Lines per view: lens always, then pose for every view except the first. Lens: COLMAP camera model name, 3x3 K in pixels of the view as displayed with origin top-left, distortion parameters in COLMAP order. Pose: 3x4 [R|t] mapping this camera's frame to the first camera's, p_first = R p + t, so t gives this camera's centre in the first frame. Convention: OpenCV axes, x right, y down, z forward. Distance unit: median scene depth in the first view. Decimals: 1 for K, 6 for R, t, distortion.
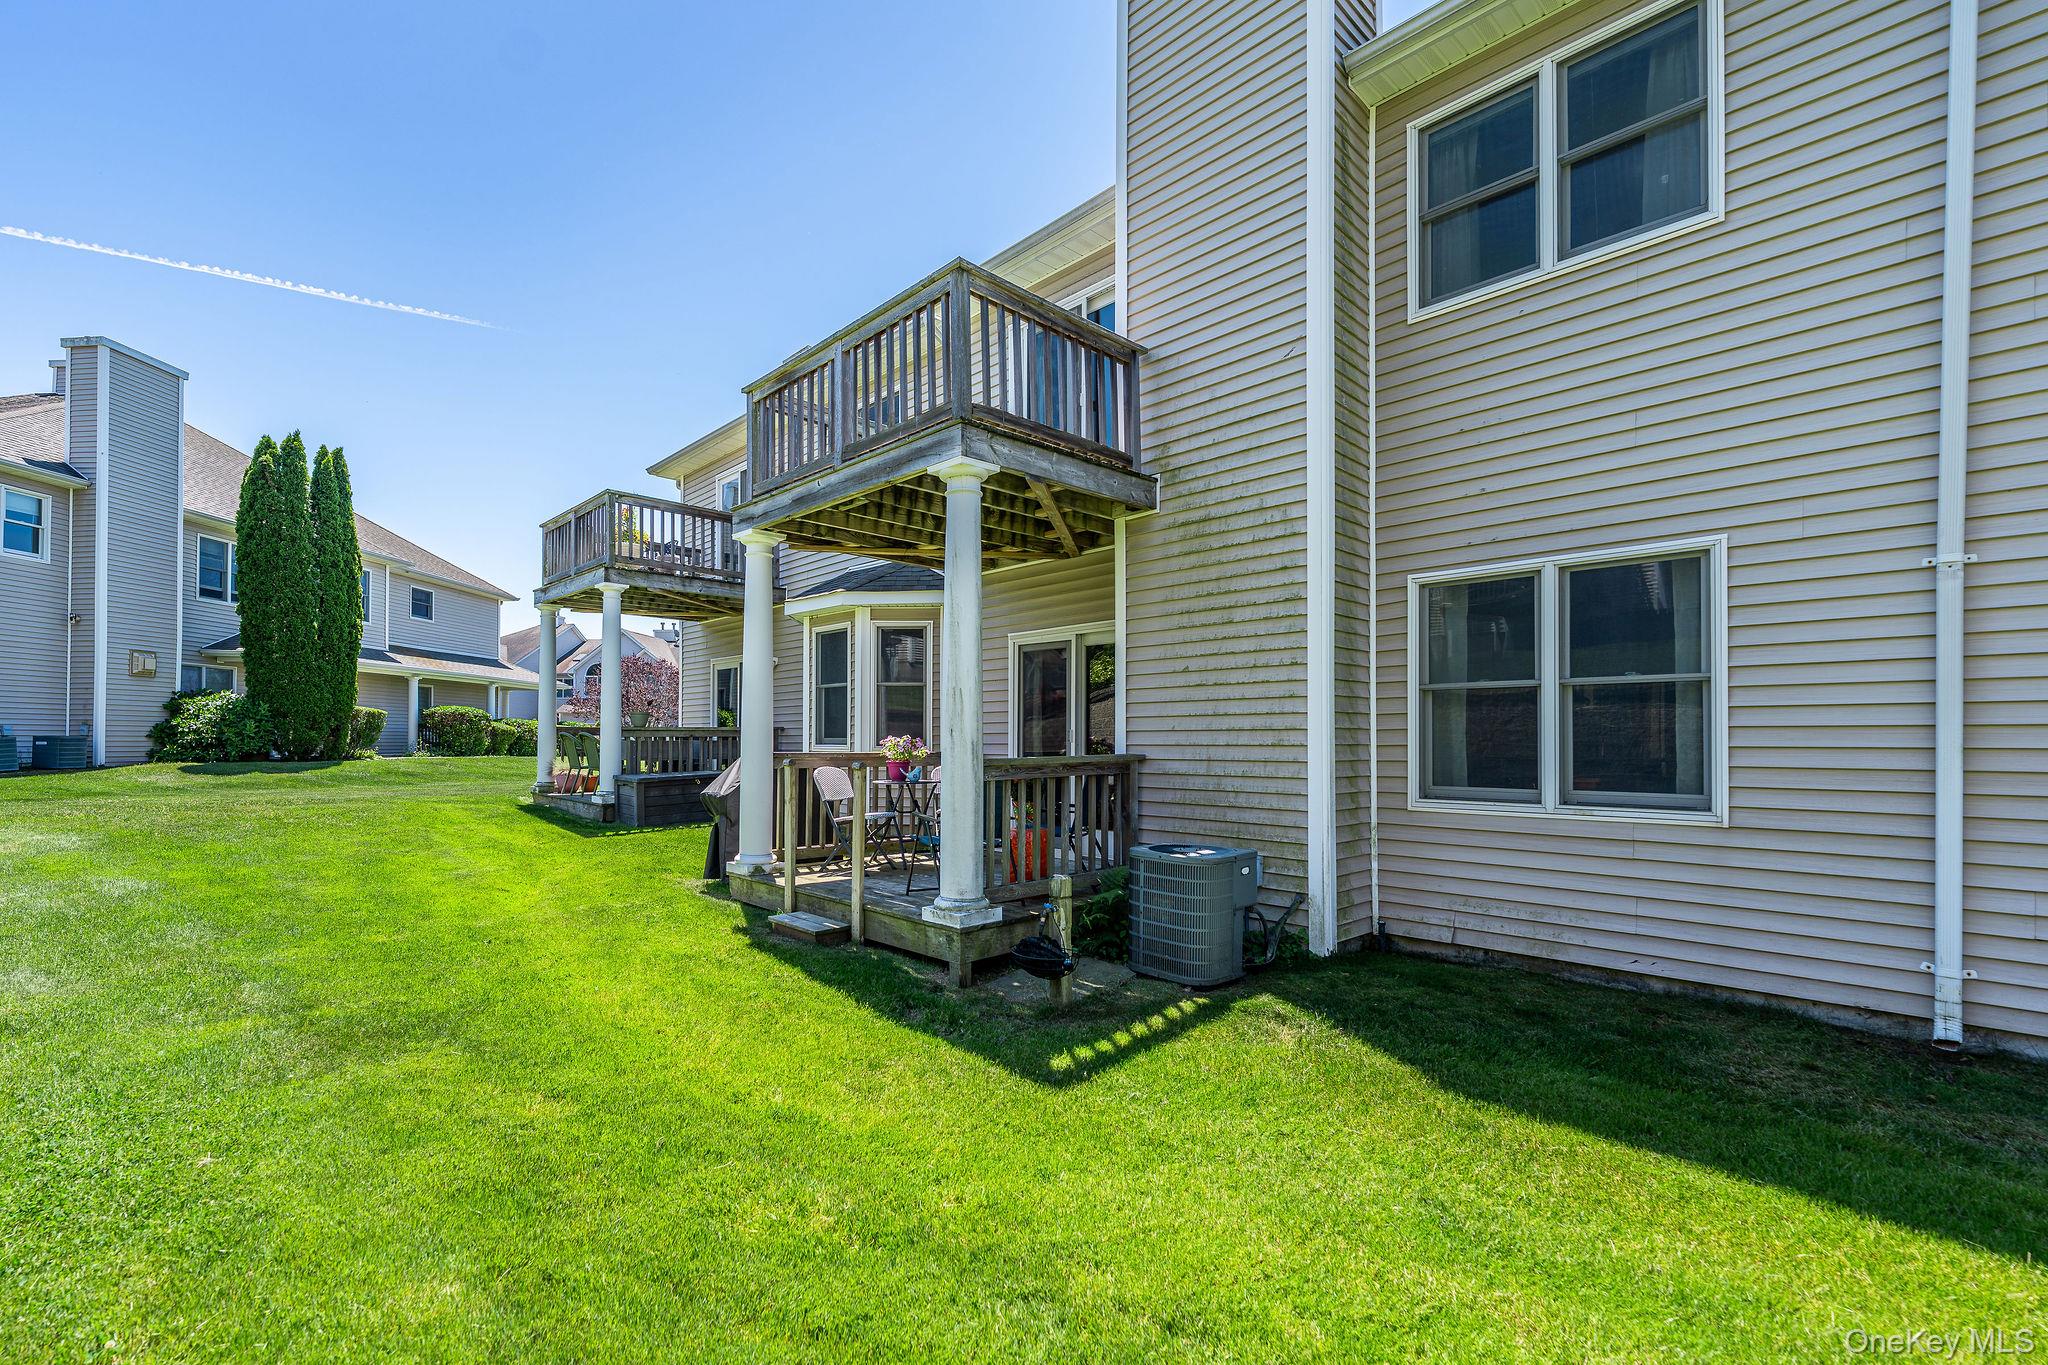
lens RADIAL K [[833.1, 0, 1035.1], [0, 833.1, 727.6], [0, 0, 1]] dist [-0.003163, -0.000407]
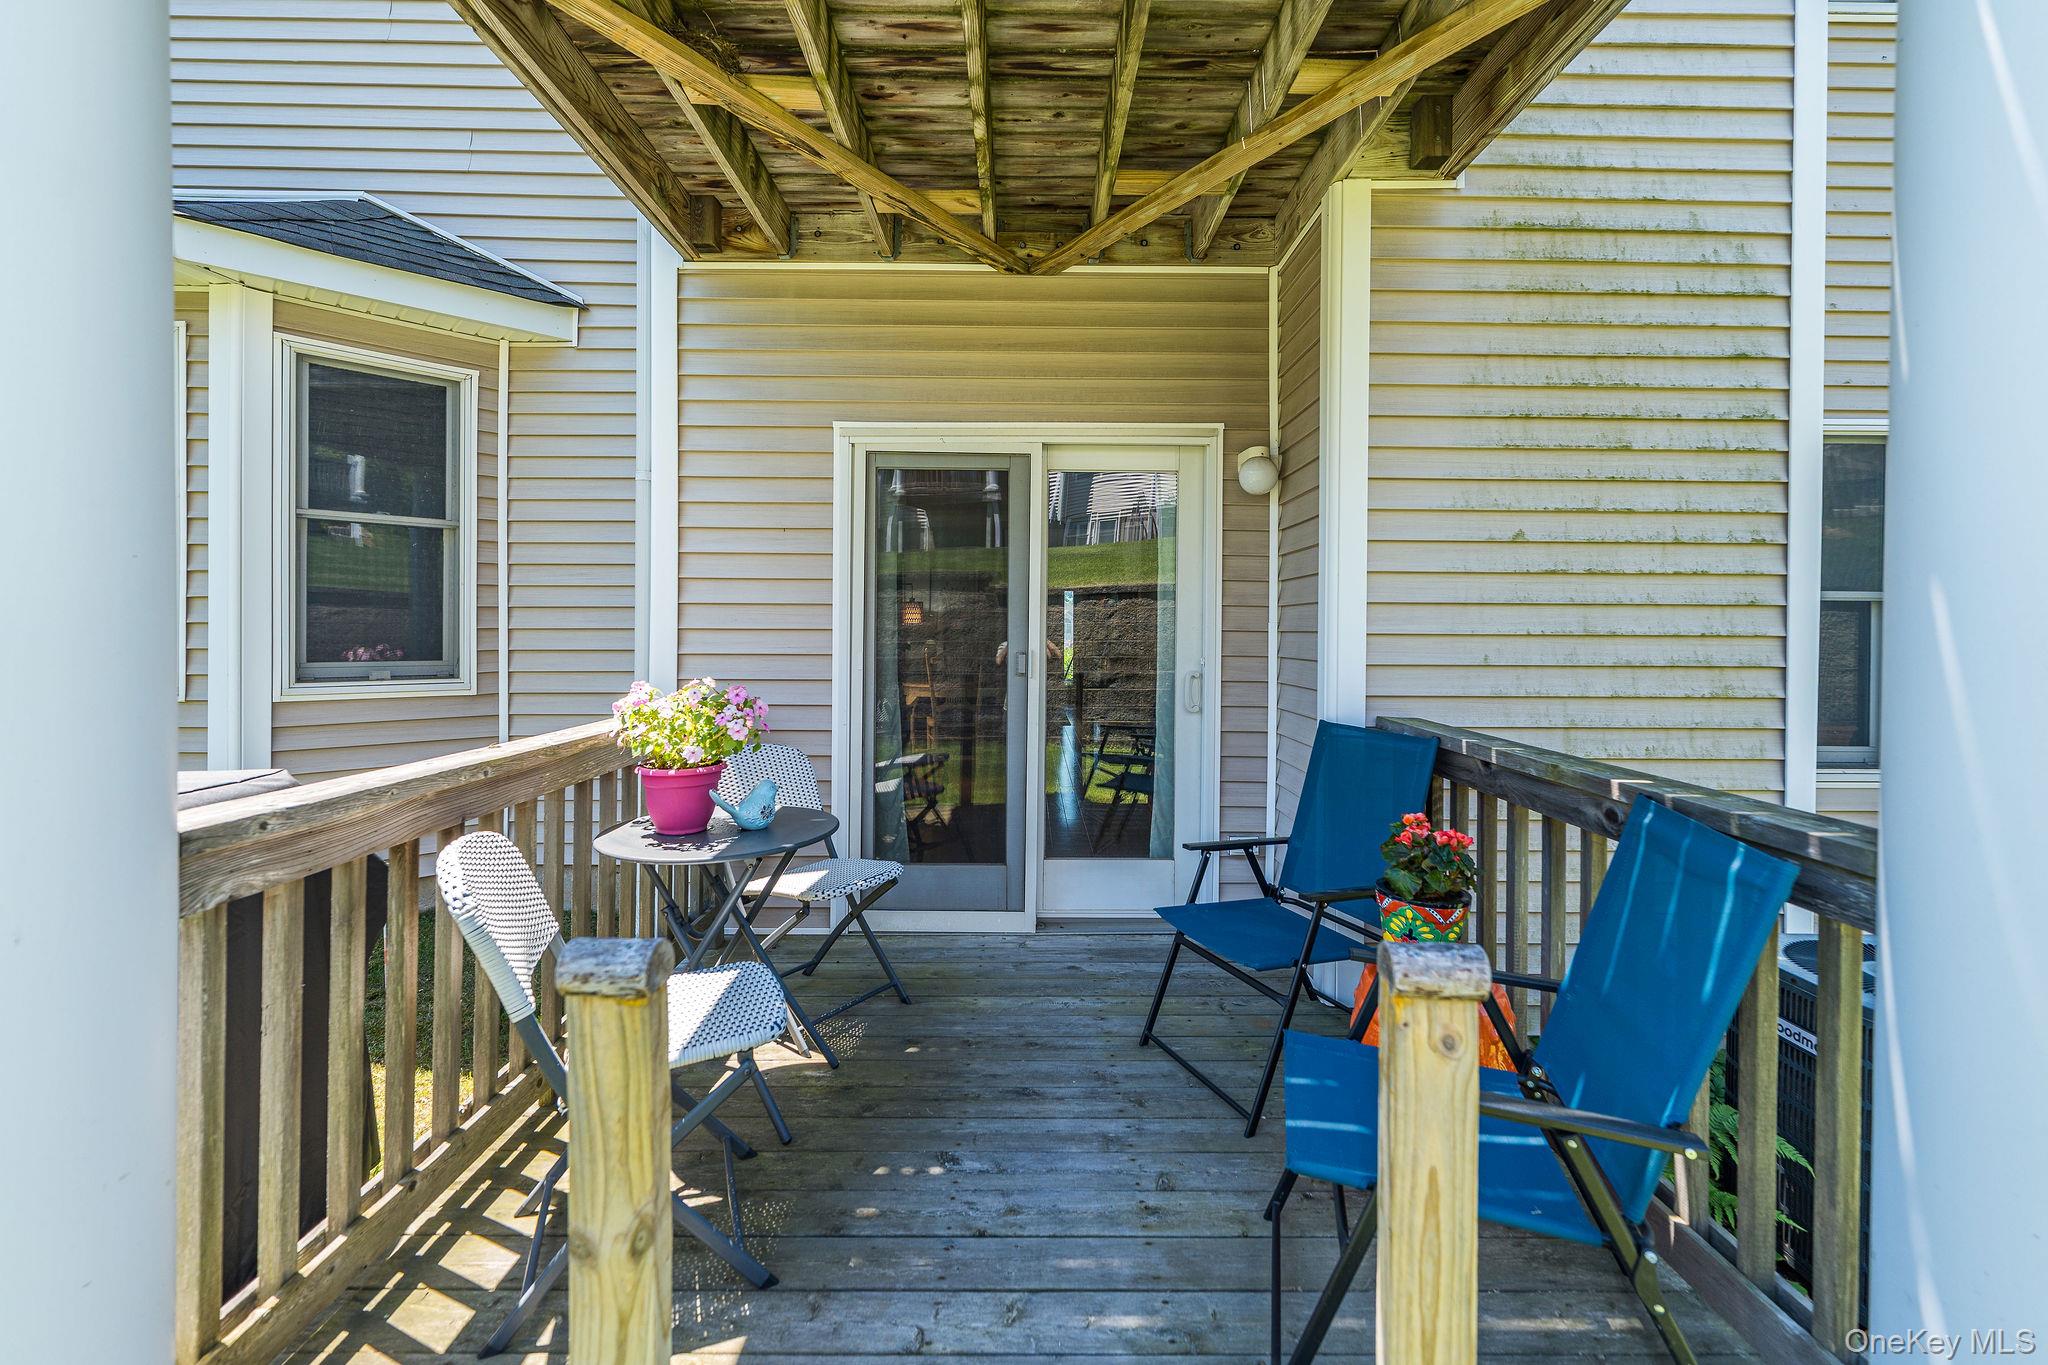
lens RADIAL K [[833.1, 0, 1026.2], [0, 833.1, 670.2], [0, 0, 1]] dist [-0.003163, -0.000407]
pose [[0.715098, -0.003562, 0.699015, -0.390439], [-0.019398, 0.999501, 0.024938, -0.000290], [-0.698755, -0.031393, 0.714672, 0.950688]]
